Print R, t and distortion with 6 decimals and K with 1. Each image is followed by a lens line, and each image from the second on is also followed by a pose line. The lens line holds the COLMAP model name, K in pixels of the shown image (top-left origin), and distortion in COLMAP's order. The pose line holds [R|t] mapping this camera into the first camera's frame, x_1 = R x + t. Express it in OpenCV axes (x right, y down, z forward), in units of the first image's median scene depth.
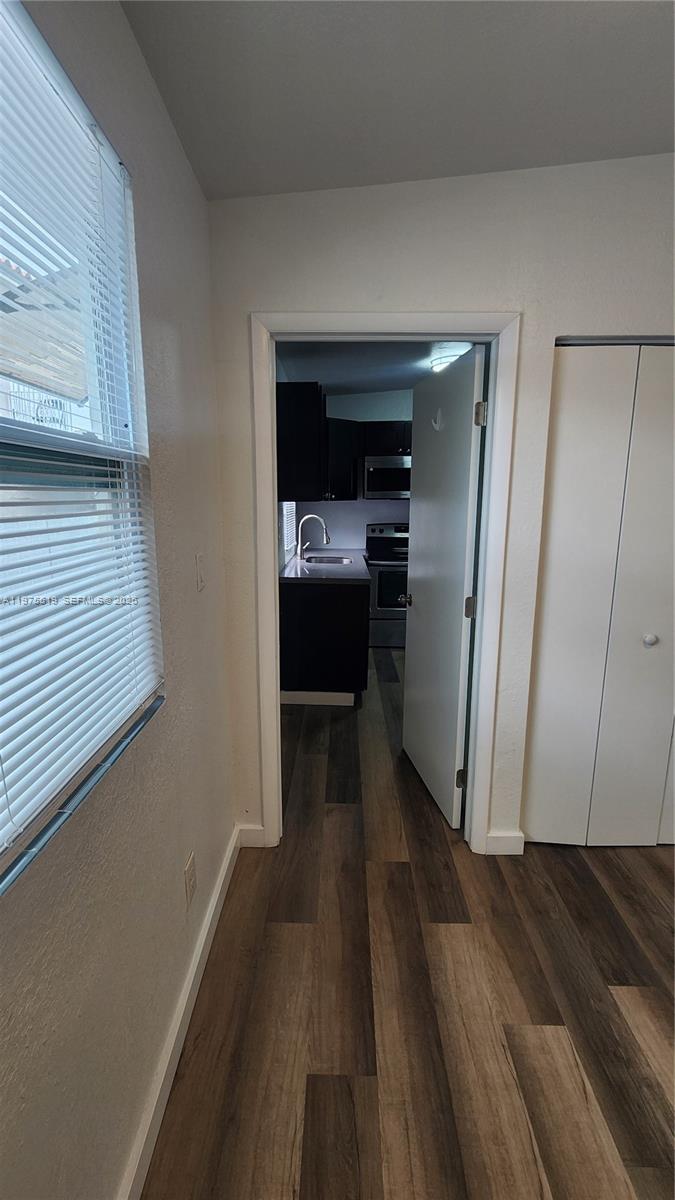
lens RADIAL K [[536.3, 0, 333.6], [0, 536.3, 595.1], [0, 0, 1]] dist [0.002833, 0.000965]
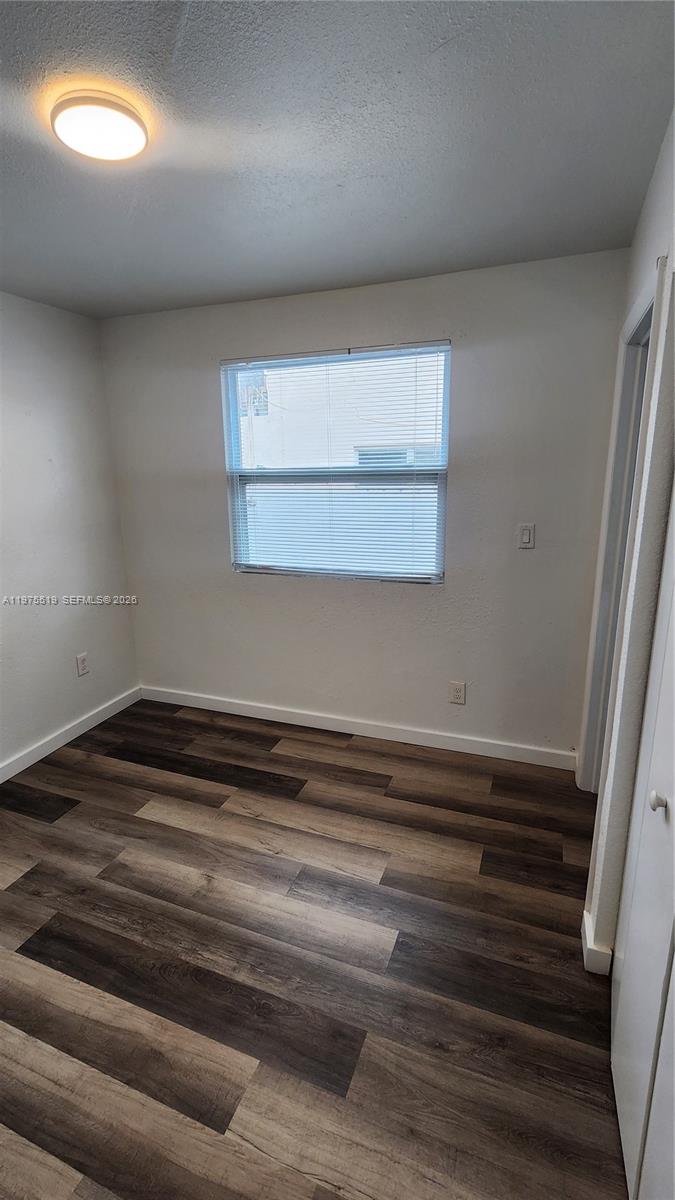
lens RADIAL K [[536.3, 0, 346.3], [0, 536.3, 596.6], [0, 0, 1]] dist [0.002833, 0.000965]
pose [[-0.339330, 0.233765, -0.911158, 1.500835], [-0.153343, 0.941926, 0.298767, -0.287732], [0.928084, 0.241101, -0.283778, 1.102620]]
